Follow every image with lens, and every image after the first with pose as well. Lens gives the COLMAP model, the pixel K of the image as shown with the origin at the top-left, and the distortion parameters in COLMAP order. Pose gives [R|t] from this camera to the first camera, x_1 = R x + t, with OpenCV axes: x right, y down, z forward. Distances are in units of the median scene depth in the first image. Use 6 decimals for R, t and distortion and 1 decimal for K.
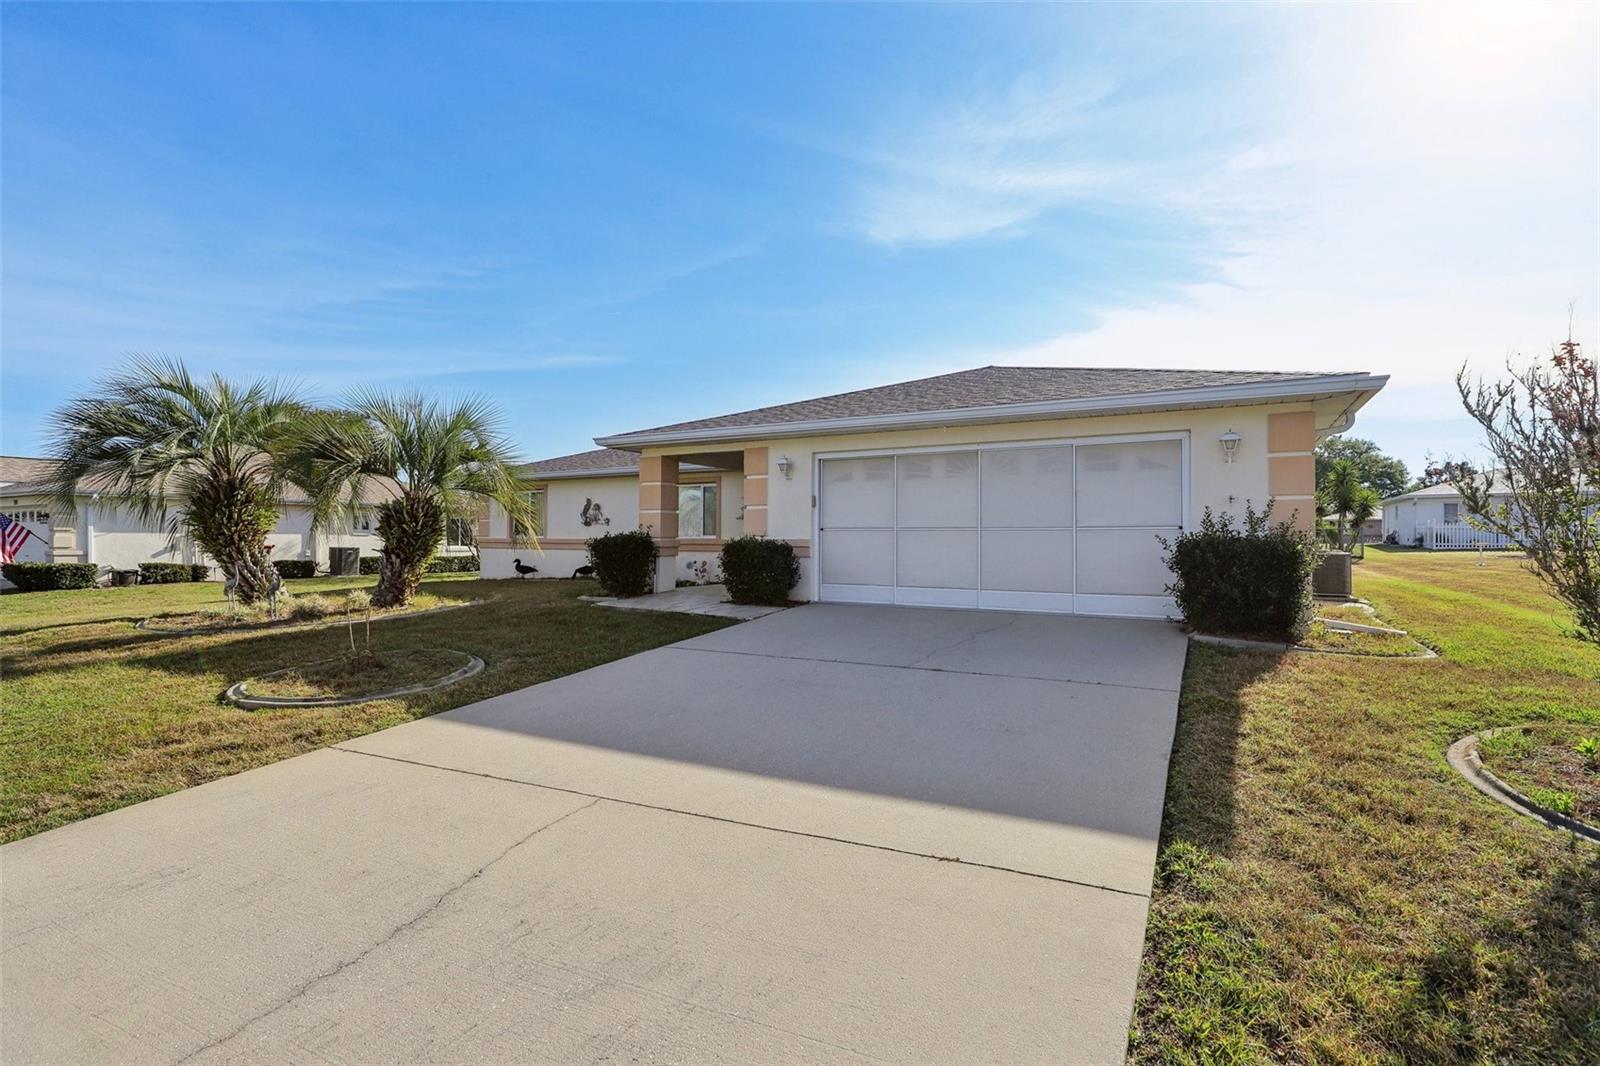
lens RADIAL K [[743.2, 0, 802.4], [0, 743.2, 571.1], [0, 0, 1]] dist [-0.002483, -0.000419]
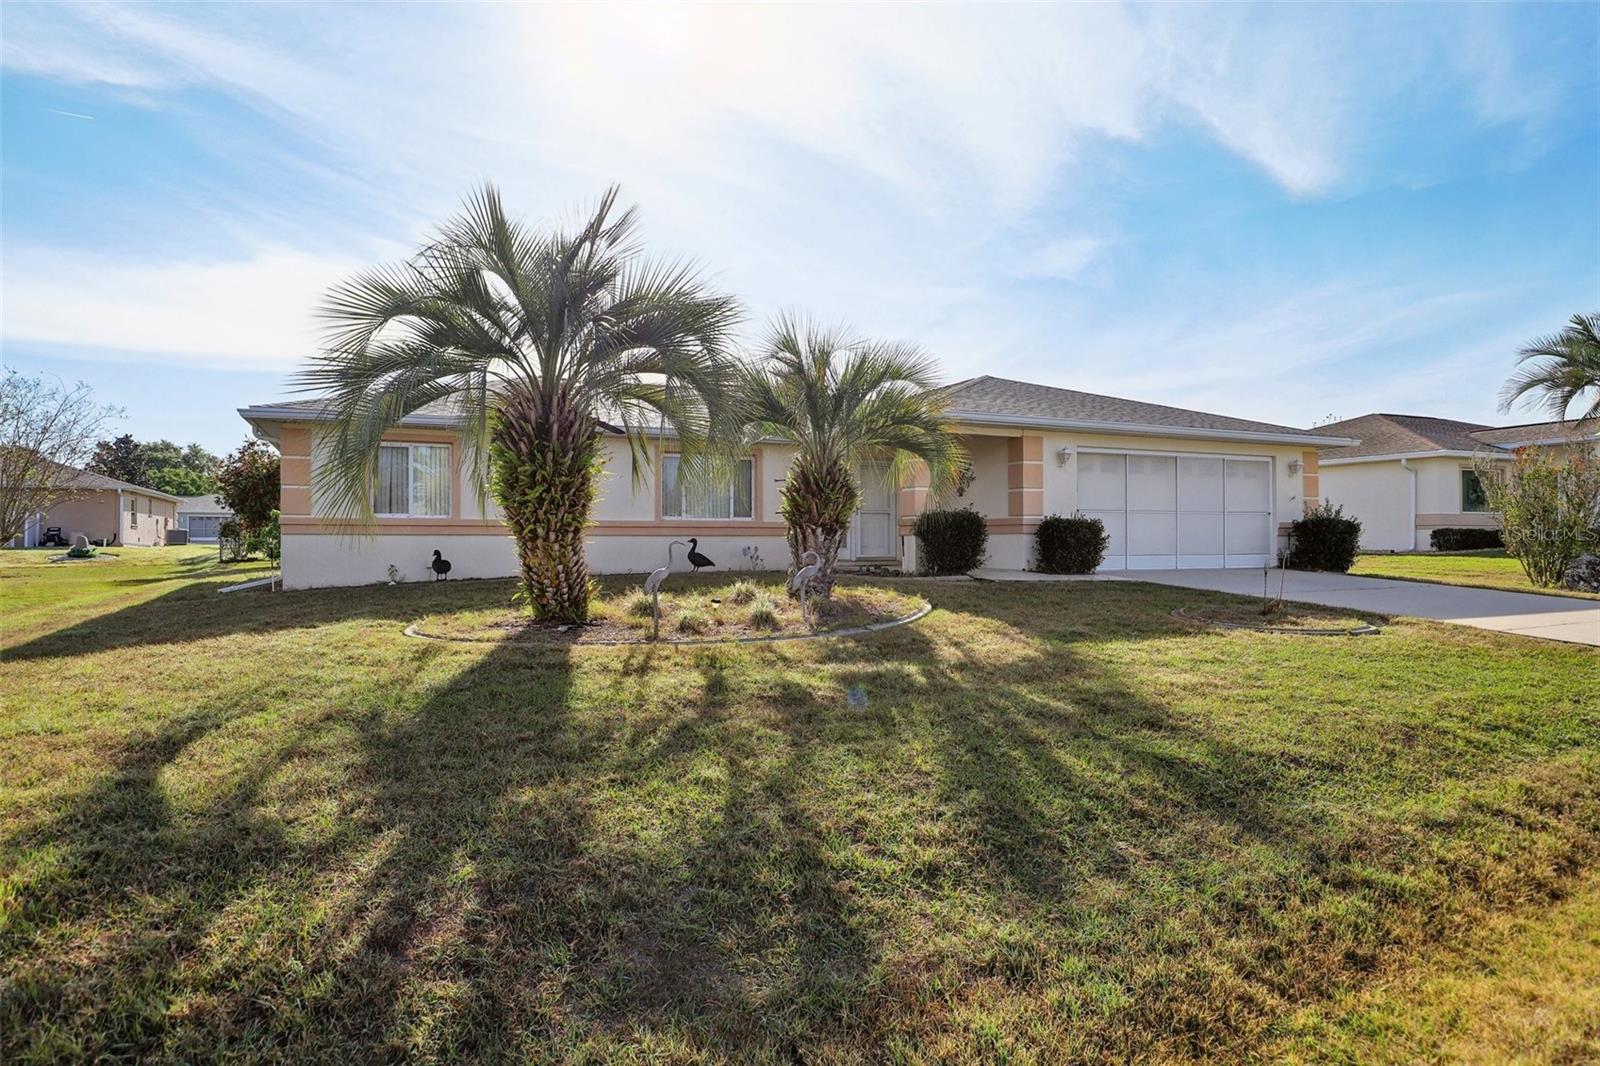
lens RADIAL K [[927.8, 0, 800.0], [0, 927.8, 533.0], [0, 0, 1]] dist [-0.011072, -0.000064]
pose [[0.593701, 0.003734, 0.804677, -1.323693], [0.037440, 0.998778, -0.032258, 0.009737], [-0.803815, 0.049278, 0.592835, 0.445885]]
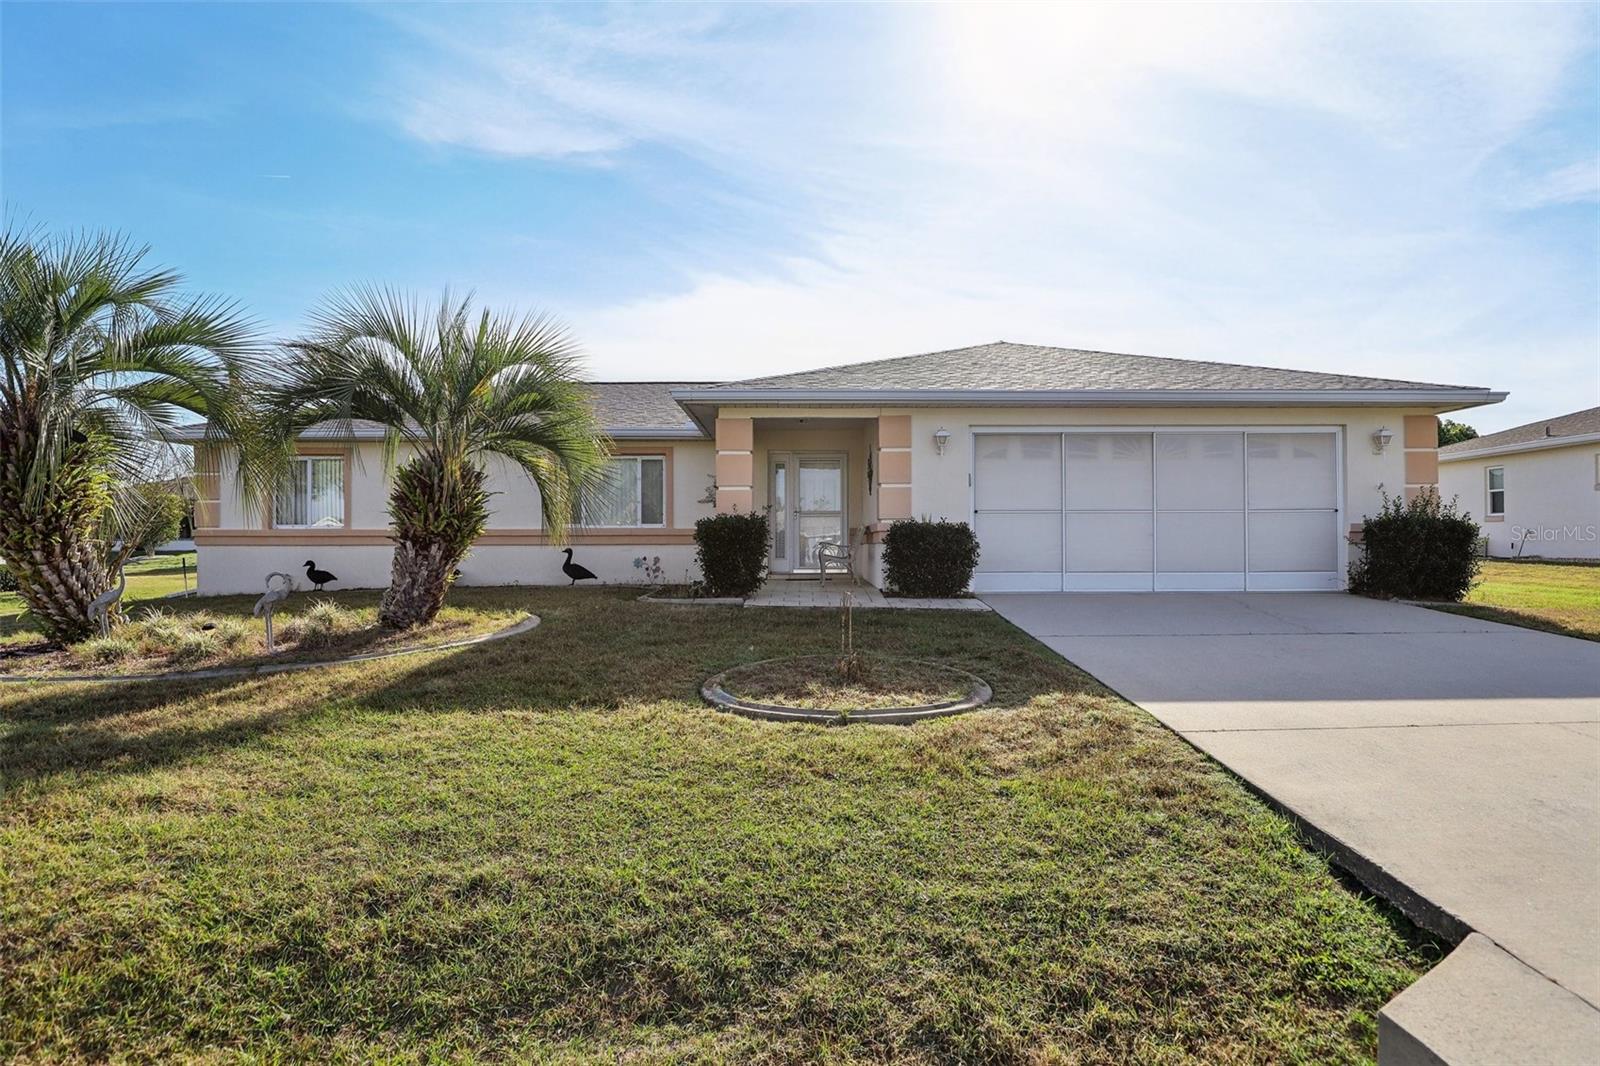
lens RADIAL K [[953.7, 0, 827.3], [0, 953.7, 531.2], [0, 0, 1]] dist [0.004427, 0.003956]
pose [[0.866243, 0.000003, 0.499623, -0.647540], [0.027288, 0.998507, -0.047318, 0.015127], [-0.498877, 0.054623, 0.864950, 0.095583]]
